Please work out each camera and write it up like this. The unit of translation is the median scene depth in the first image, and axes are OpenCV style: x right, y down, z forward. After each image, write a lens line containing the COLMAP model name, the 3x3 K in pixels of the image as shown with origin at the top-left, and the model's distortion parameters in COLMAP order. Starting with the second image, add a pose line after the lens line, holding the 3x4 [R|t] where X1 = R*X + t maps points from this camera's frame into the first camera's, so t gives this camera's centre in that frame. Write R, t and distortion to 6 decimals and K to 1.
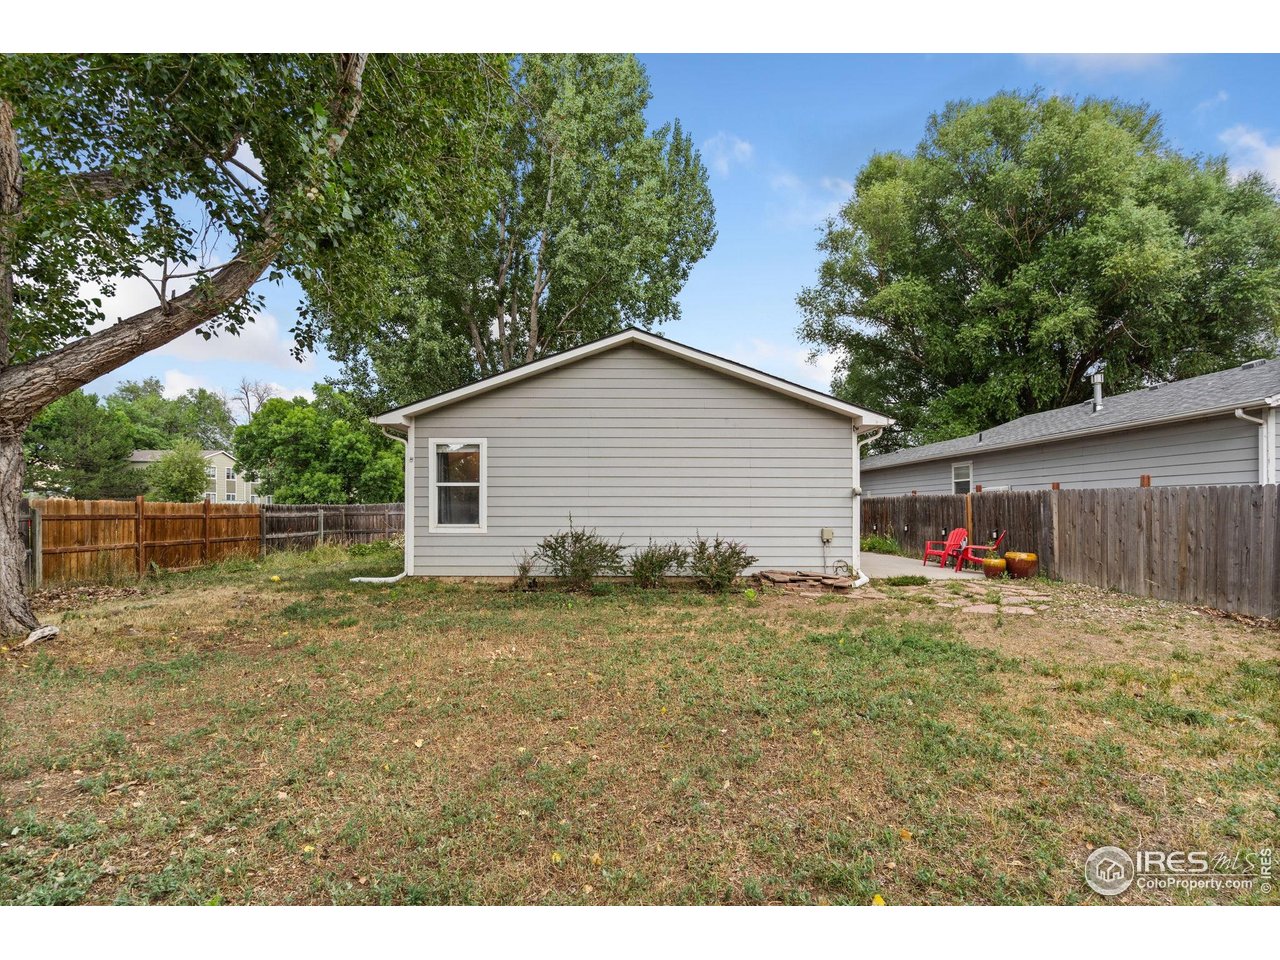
lens RADIAL K [[623.2, 0, 637.8], [0, 623.2, 507.4], [0, 0, 1]] dist [-0.001314, 0.000120]
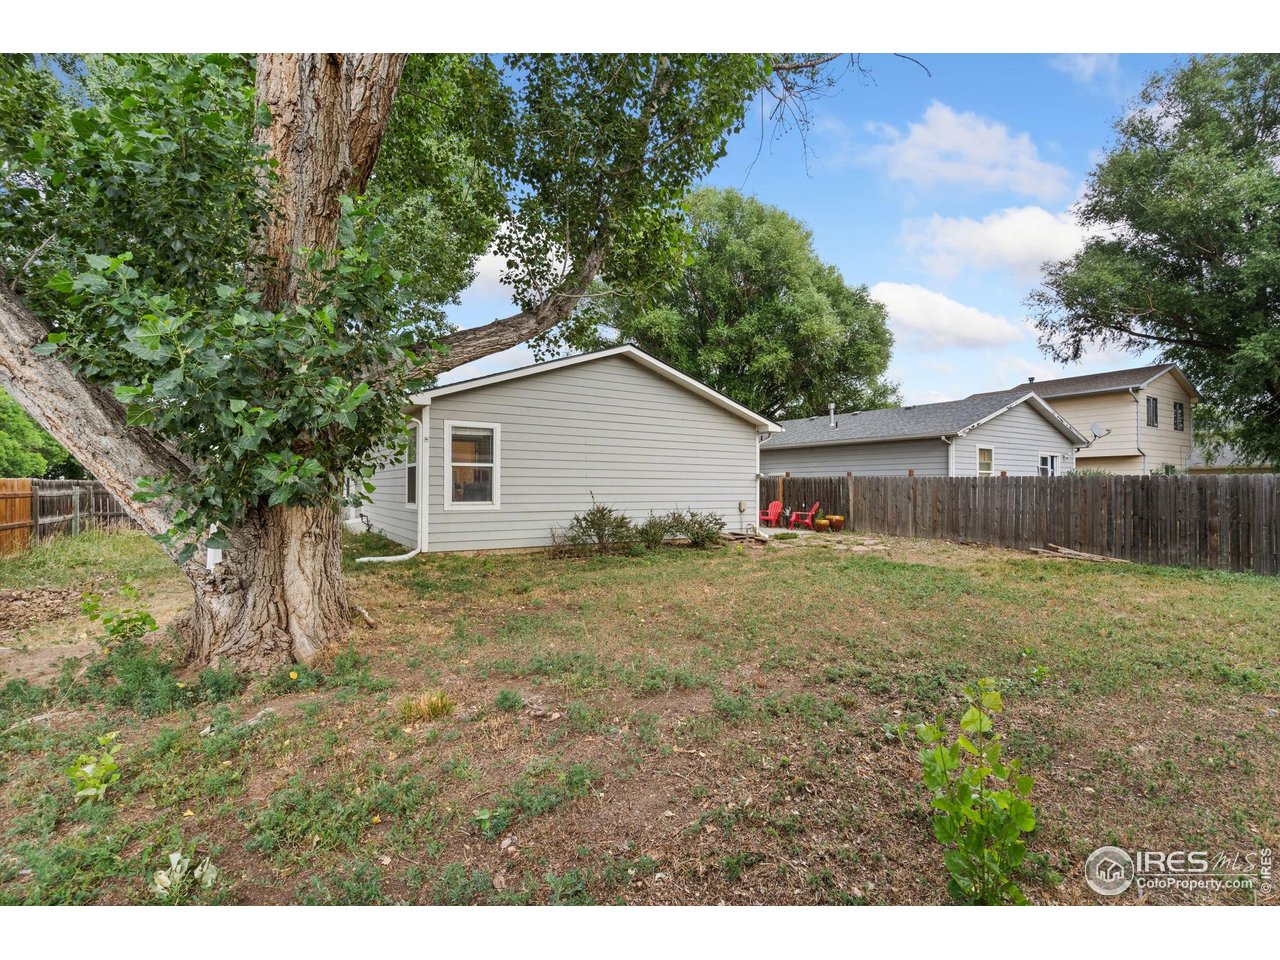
lens RADIAL K [[598.8, 0, 640.0], [0, 598.8, 480.0], [0, 0, 1]] dist [0.000347, 0.000162]
pose [[0.841859, 0.008405, 0.539632, -0.605879], [-0.004890, 0.999956, -0.007946, -0.003720], [-0.539675, 0.004051, 0.841864, -0.024452]]
